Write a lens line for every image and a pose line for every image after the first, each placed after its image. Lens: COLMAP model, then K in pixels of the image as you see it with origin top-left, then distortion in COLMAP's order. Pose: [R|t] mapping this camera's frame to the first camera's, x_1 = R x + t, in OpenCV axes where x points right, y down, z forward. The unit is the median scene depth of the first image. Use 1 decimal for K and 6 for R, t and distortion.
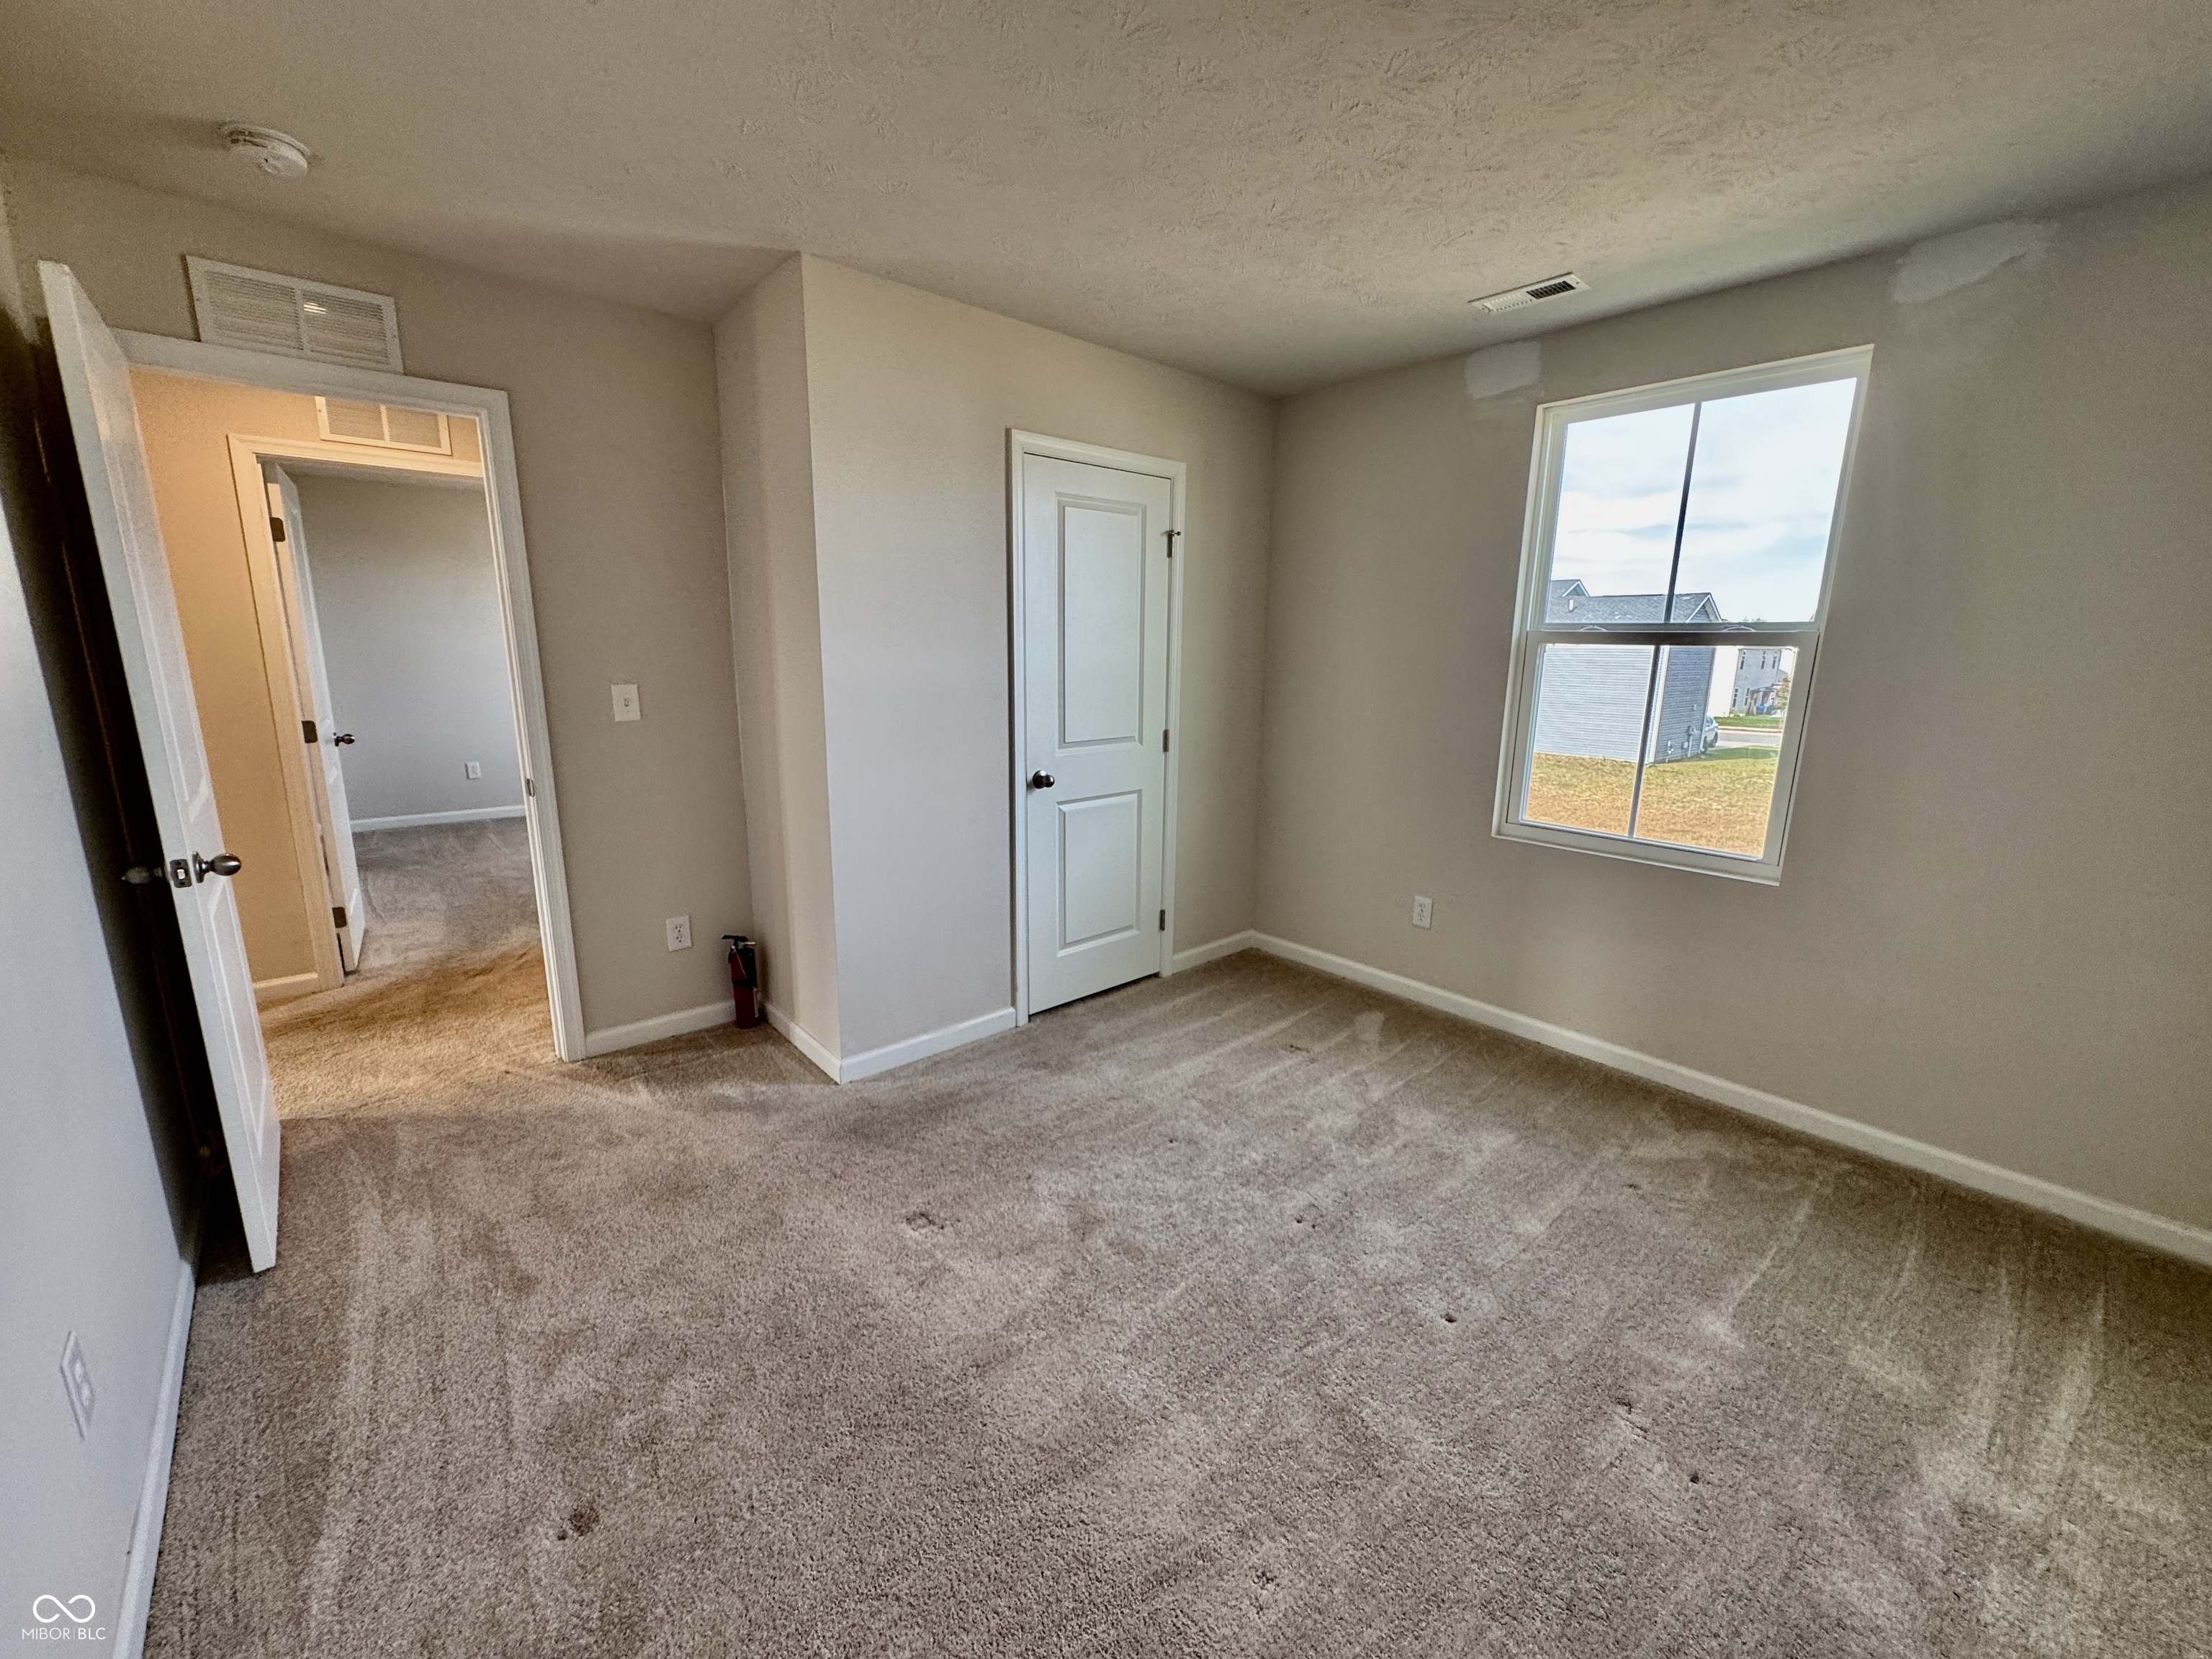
lens RADIAL K [[881.5, 0, 1106.0], [0, 881.5, 829.5], [0, 0, 1]] dist [-0.001420, -0.000188]
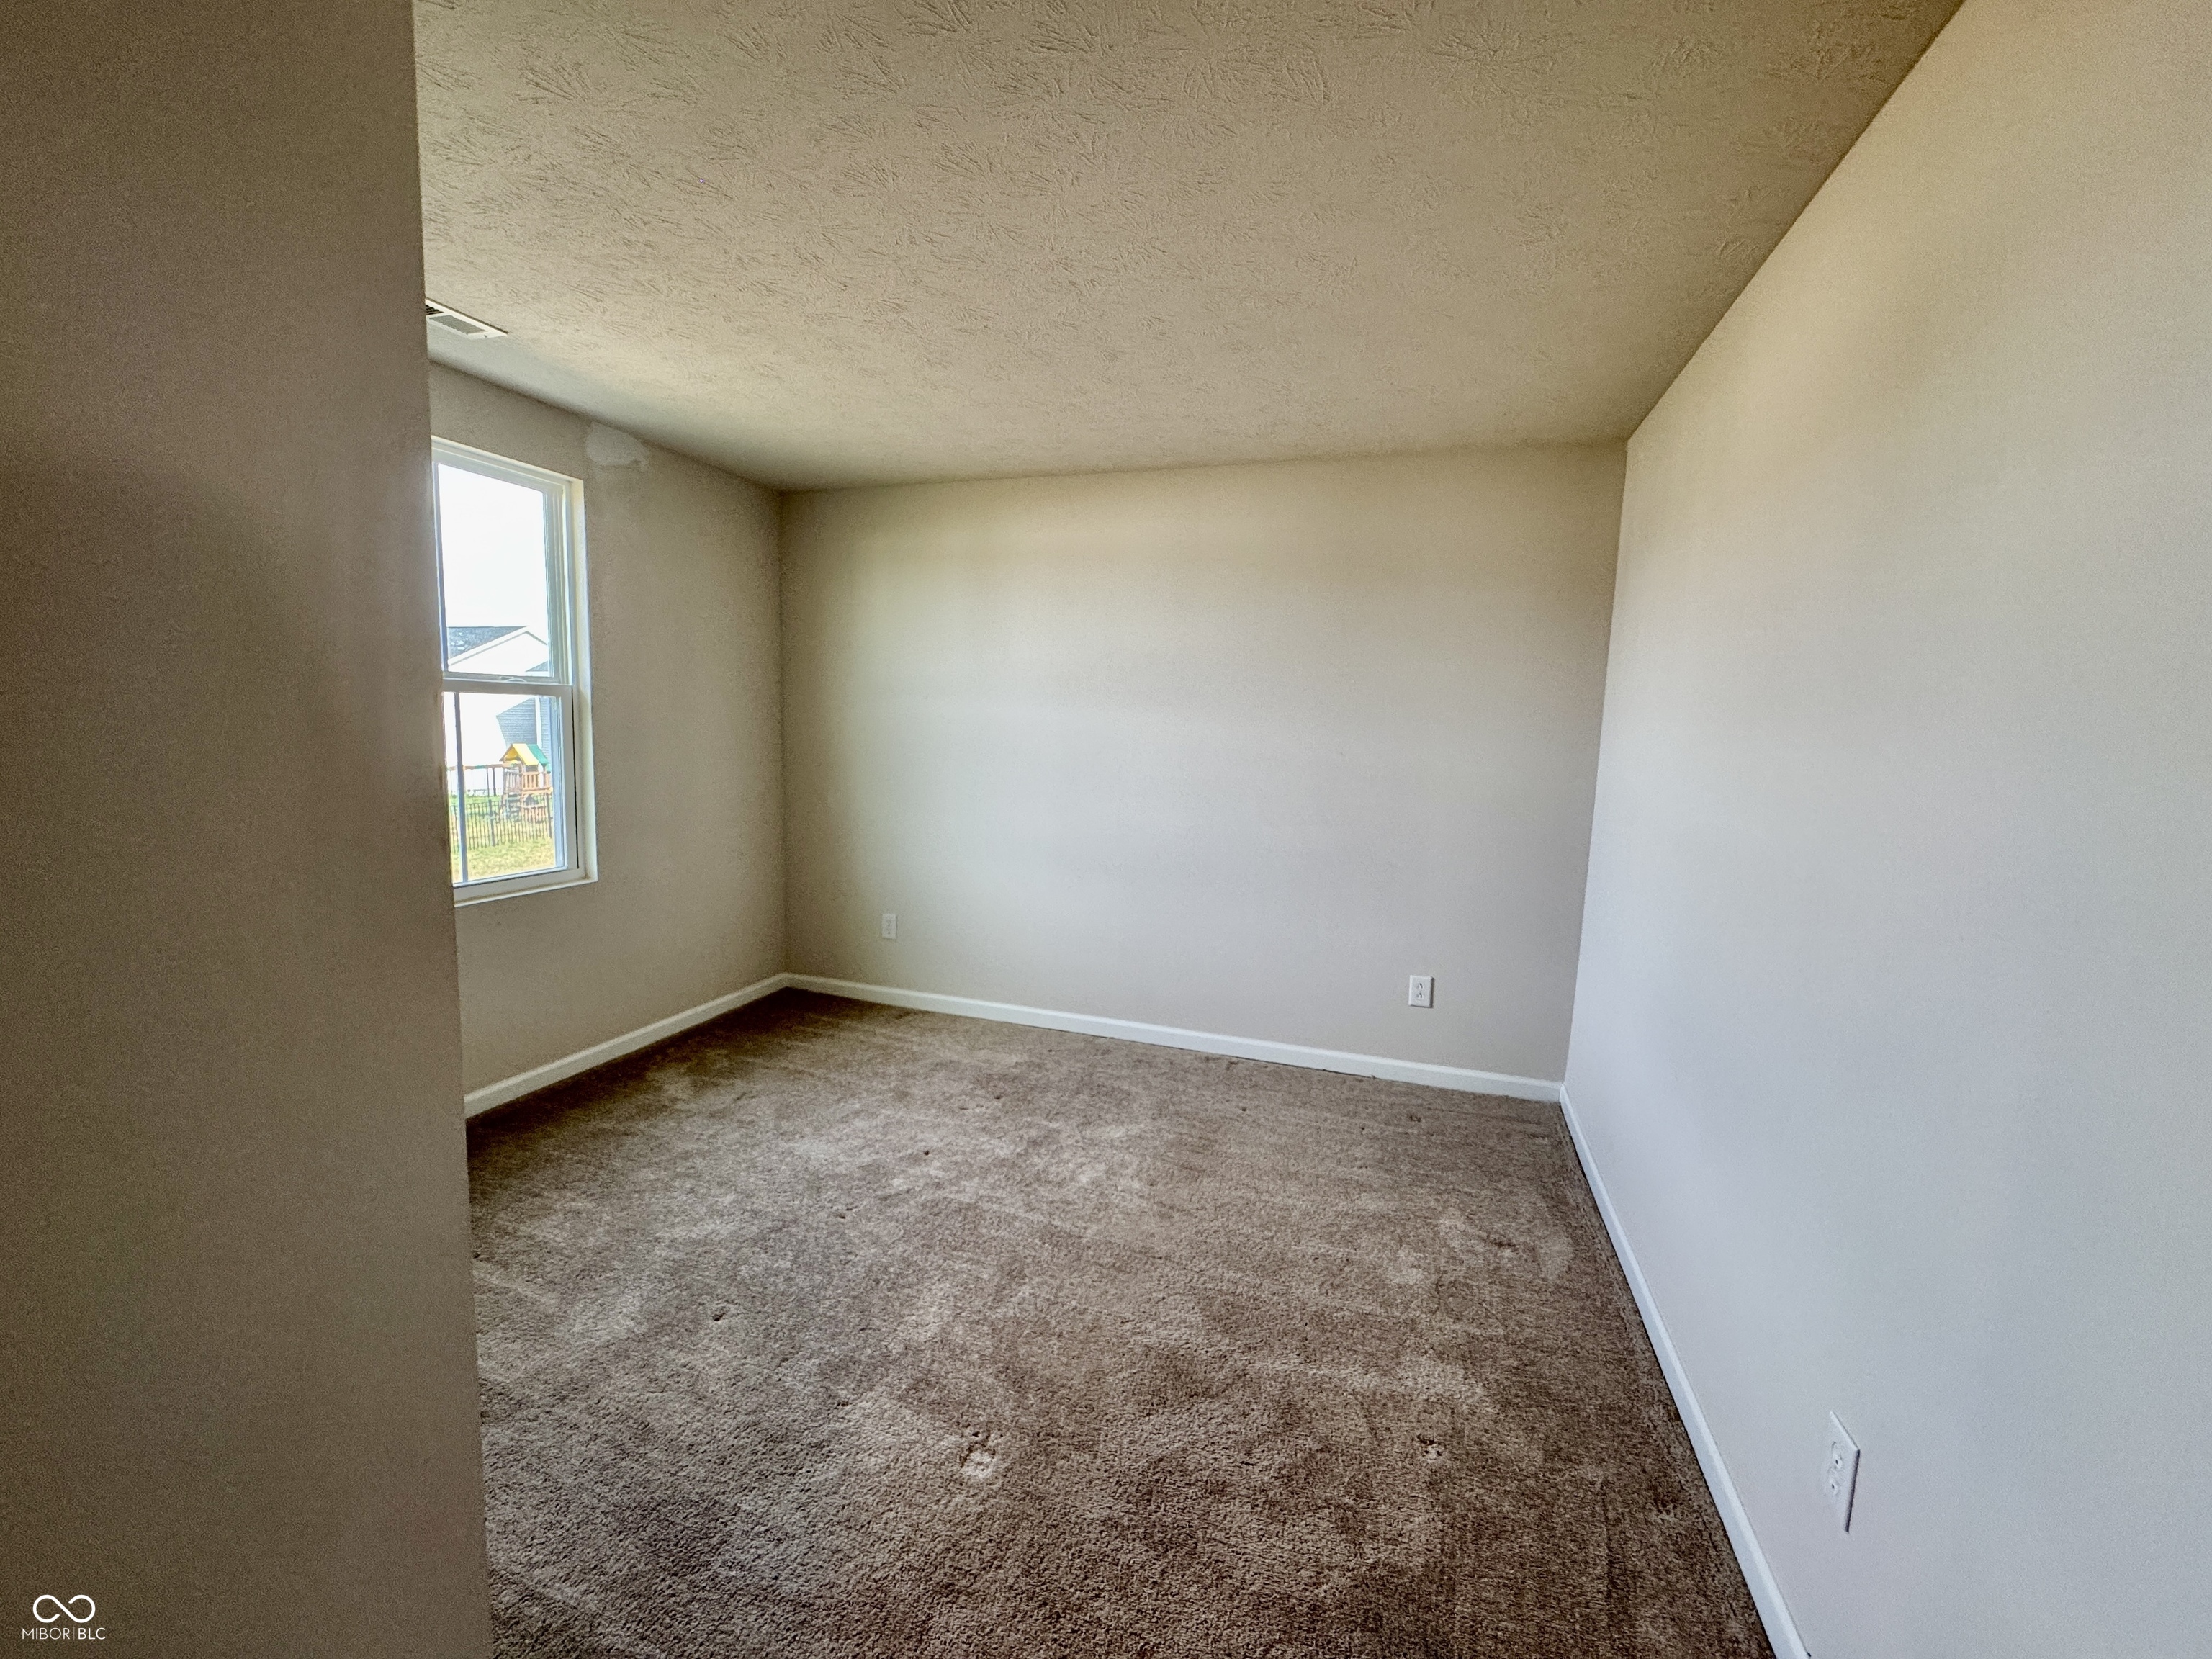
lens RADIAL K [[881.5, 0, 1106.0], [0, 881.5, 829.5], [0, 0, 1]] dist [-0.001420, -0.000188]
pose [[-0.479540, -0.119123, 0.869397, -0.764710], [0.161375, 0.961875, 0.220805, -0.184351], [-0.862554, 0.246184, -0.442034, 0.987952]]
